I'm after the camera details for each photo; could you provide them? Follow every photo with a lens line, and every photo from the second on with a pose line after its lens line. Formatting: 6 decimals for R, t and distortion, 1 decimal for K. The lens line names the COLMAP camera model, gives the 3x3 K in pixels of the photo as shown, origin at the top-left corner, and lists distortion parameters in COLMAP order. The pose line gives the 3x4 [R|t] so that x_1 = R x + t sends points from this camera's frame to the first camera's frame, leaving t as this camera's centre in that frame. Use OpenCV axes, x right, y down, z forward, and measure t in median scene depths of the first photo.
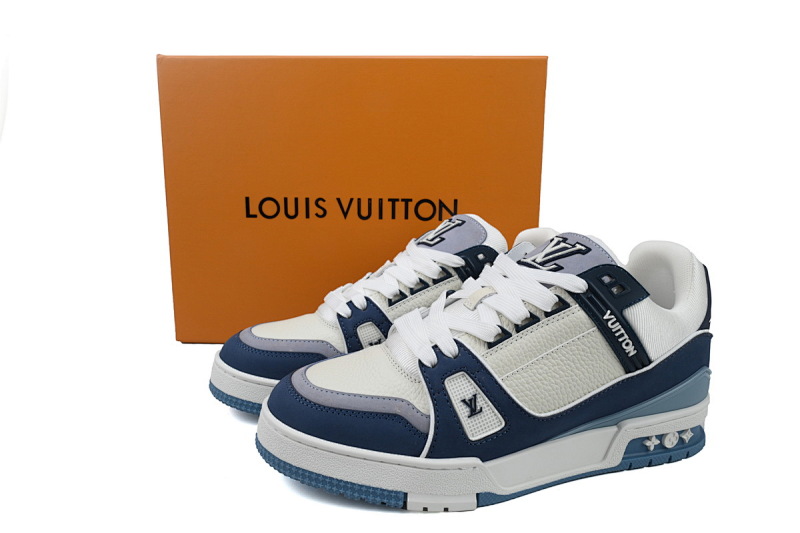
lens RADIAL K [[557.4, 0, 400.0], [0, 557.4, 266.5], [0, 0, 1]] dist [-0.002237, 0.000096]
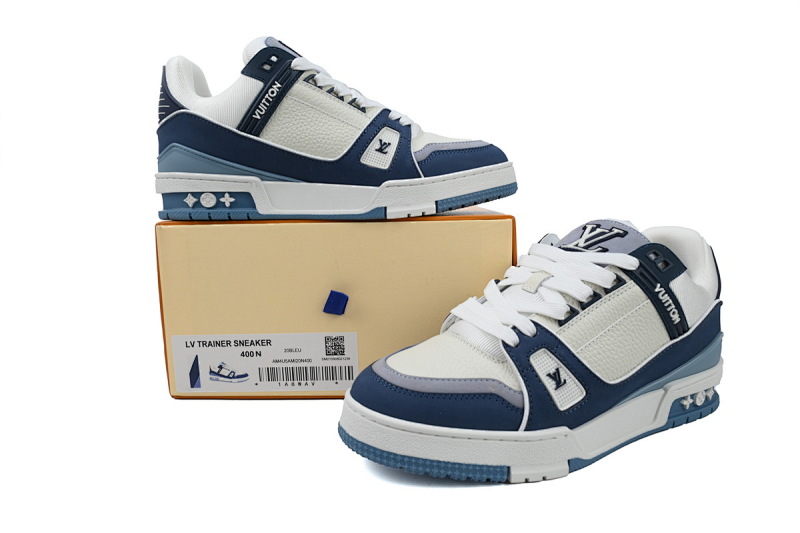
lens RADIAL K [[557.4, 0, 400.0], [0, 557.4, 266.5], [0, 0, 1]] dist [-0.002237, 0.000096]
pose [[0.980927, -0.053968, 0.186733, -0.342767], [0.059576, 0.997922, -0.024547, 0.040779], [-0.185021, 0.035204, 0.982104, -0.005800]]
